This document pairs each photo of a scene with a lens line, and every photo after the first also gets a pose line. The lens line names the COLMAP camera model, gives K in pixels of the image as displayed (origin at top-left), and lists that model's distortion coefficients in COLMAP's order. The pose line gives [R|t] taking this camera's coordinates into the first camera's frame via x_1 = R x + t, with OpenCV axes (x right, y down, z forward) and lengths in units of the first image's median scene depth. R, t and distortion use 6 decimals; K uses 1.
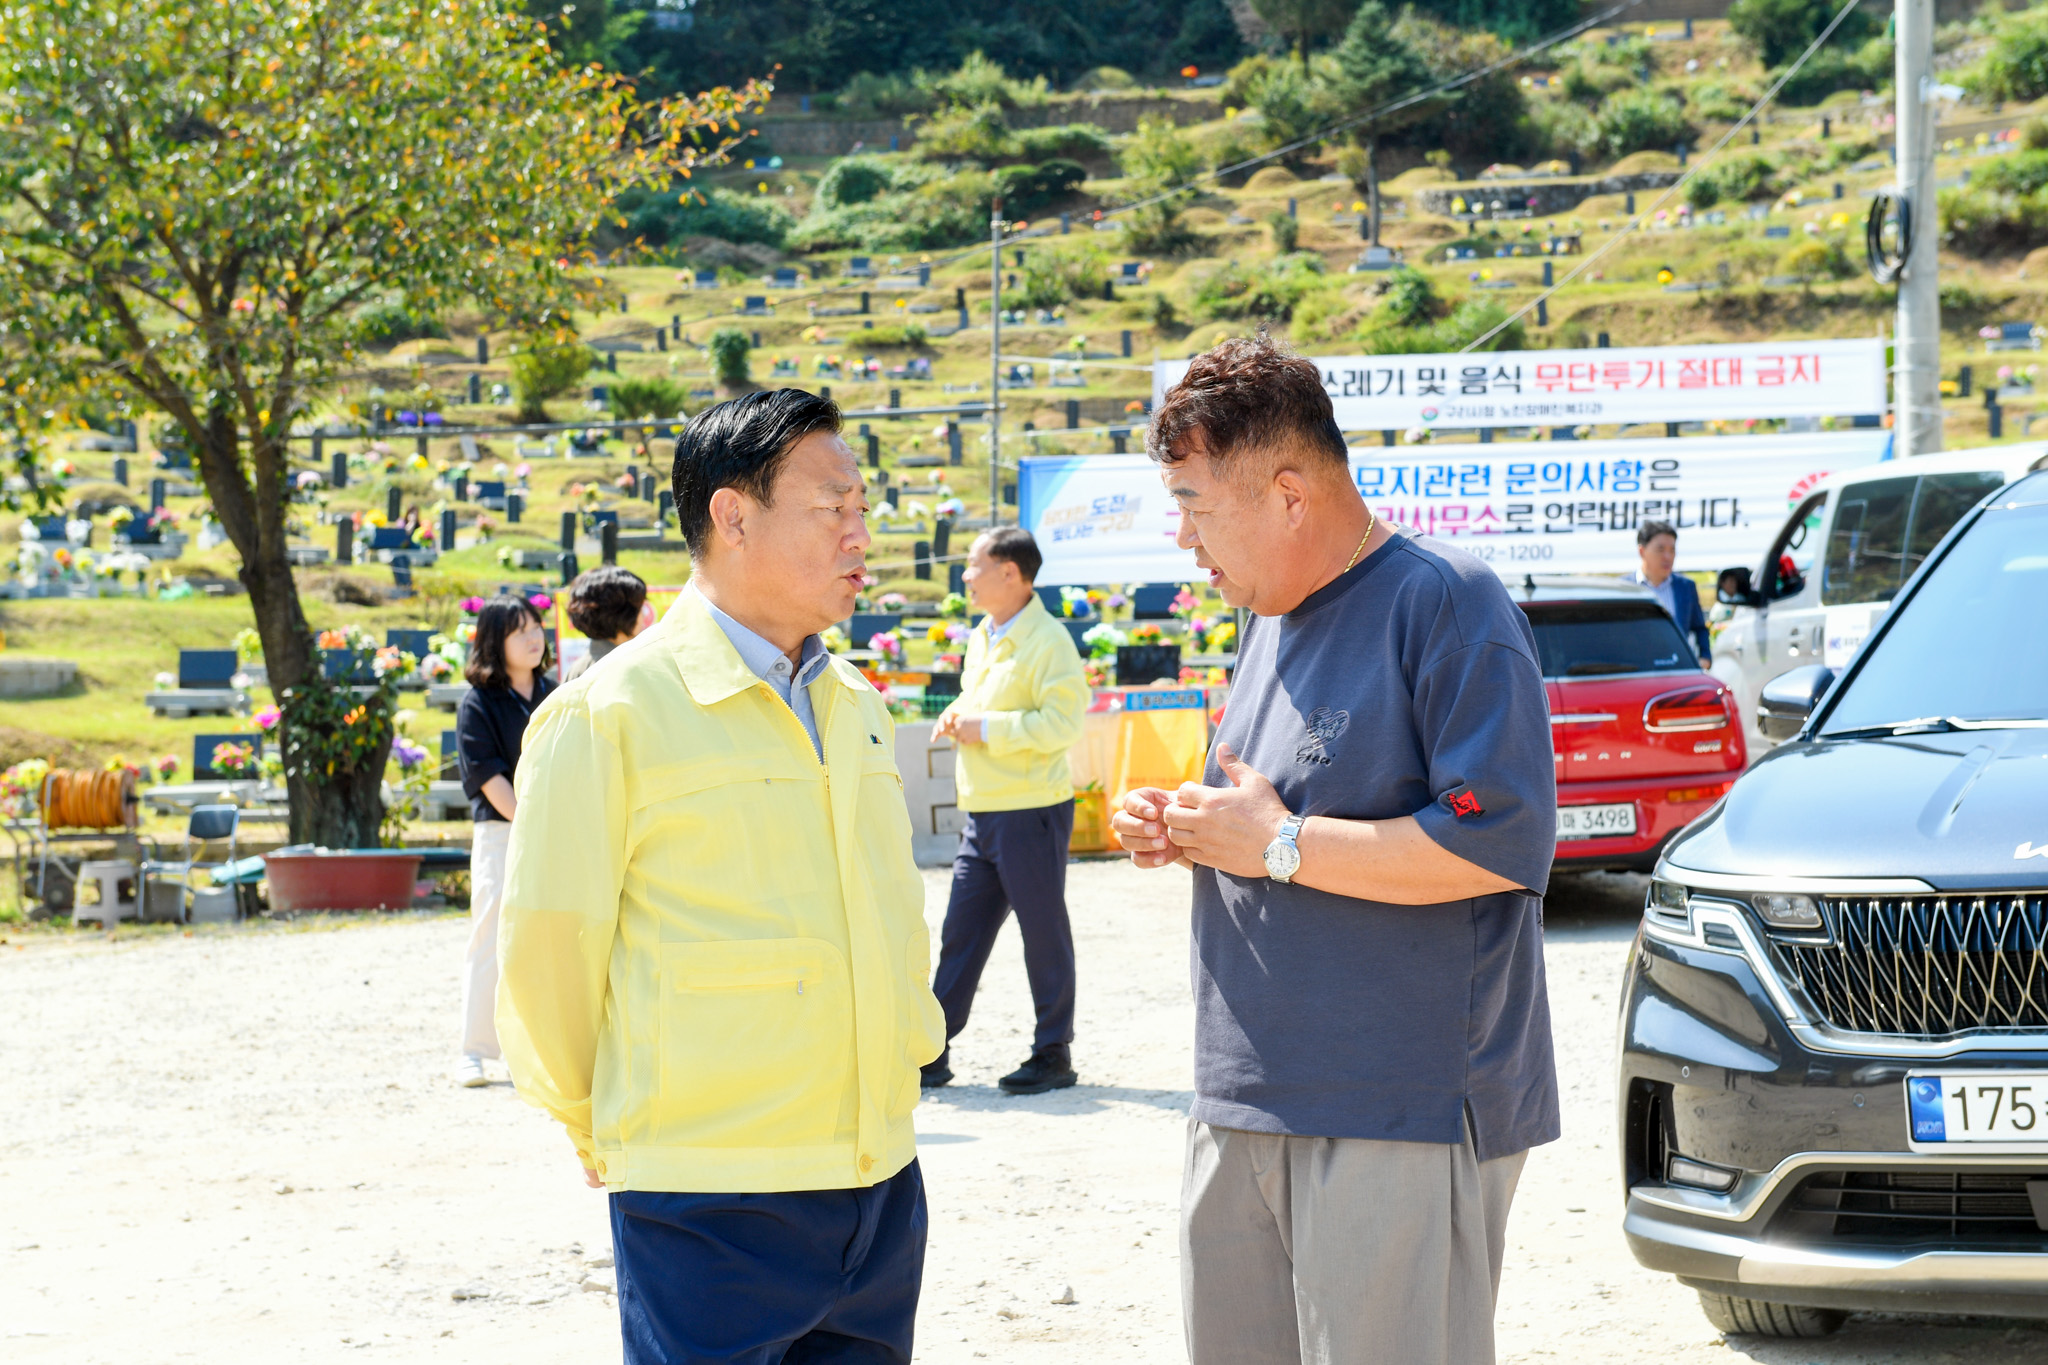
lens RADIAL K [[4125.9, 0, 975.4], [0, 4125.9, 649.4], [0, 0, 1]] dist [0.026452, 0.388631]
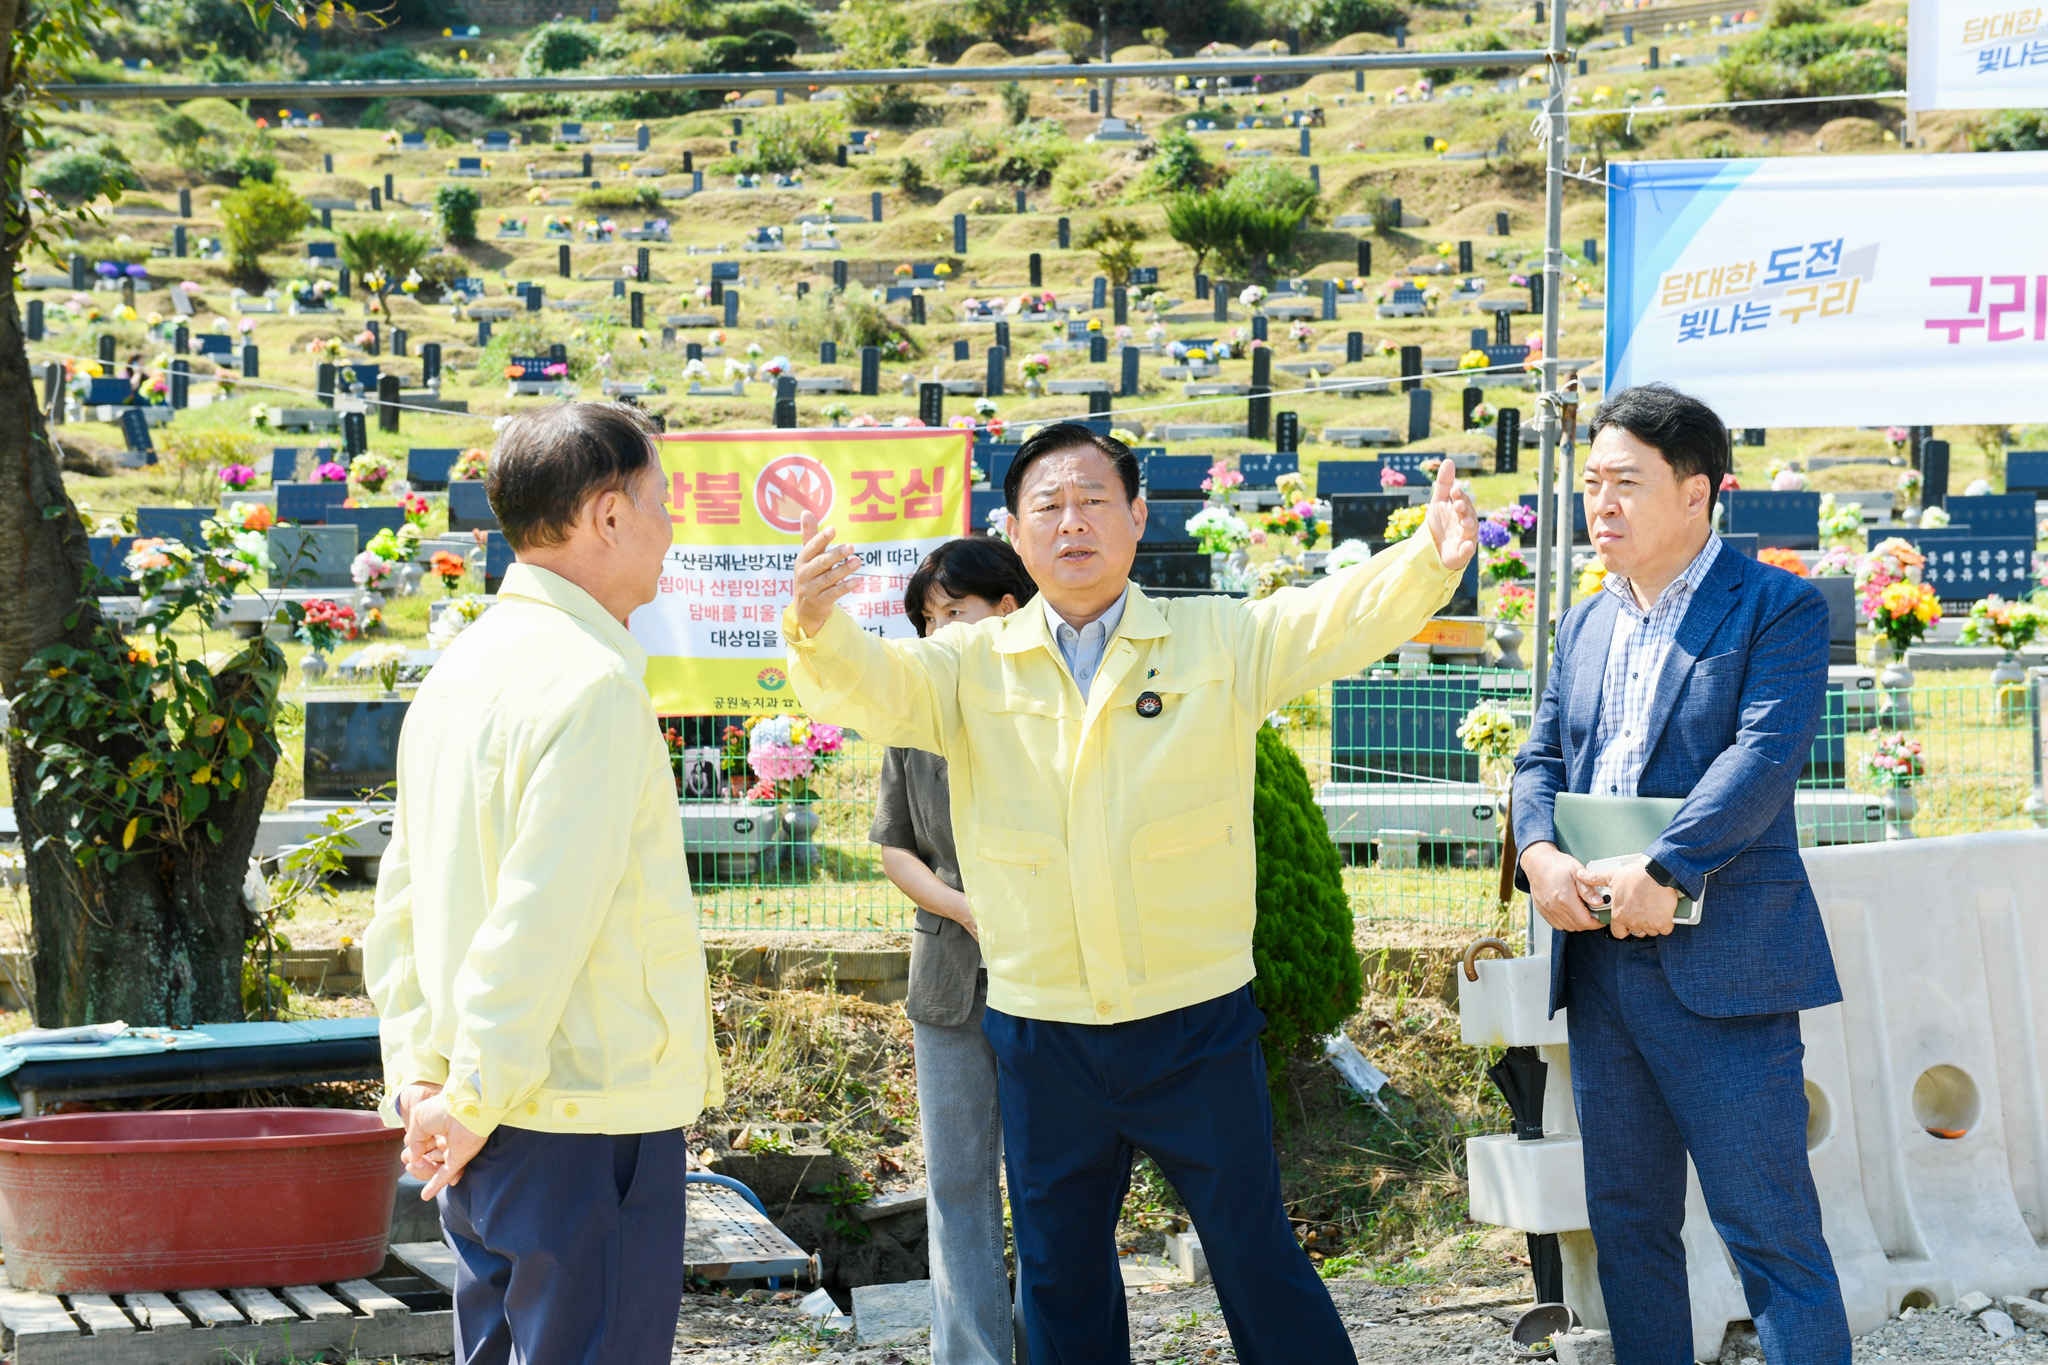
lens RADIAL K [[3523.3, 0, 1024.0], [0, 3523.3, 682.5], [0, 0, 1]] dist [0.019786, -0.064747]
pose [[0.991947, -0.001114, 0.126652, -0.034325], [-0.004654, 0.998966, 0.045233, -0.001519], [-0.126571, -0.045459, 0.990915, 0.193463]]
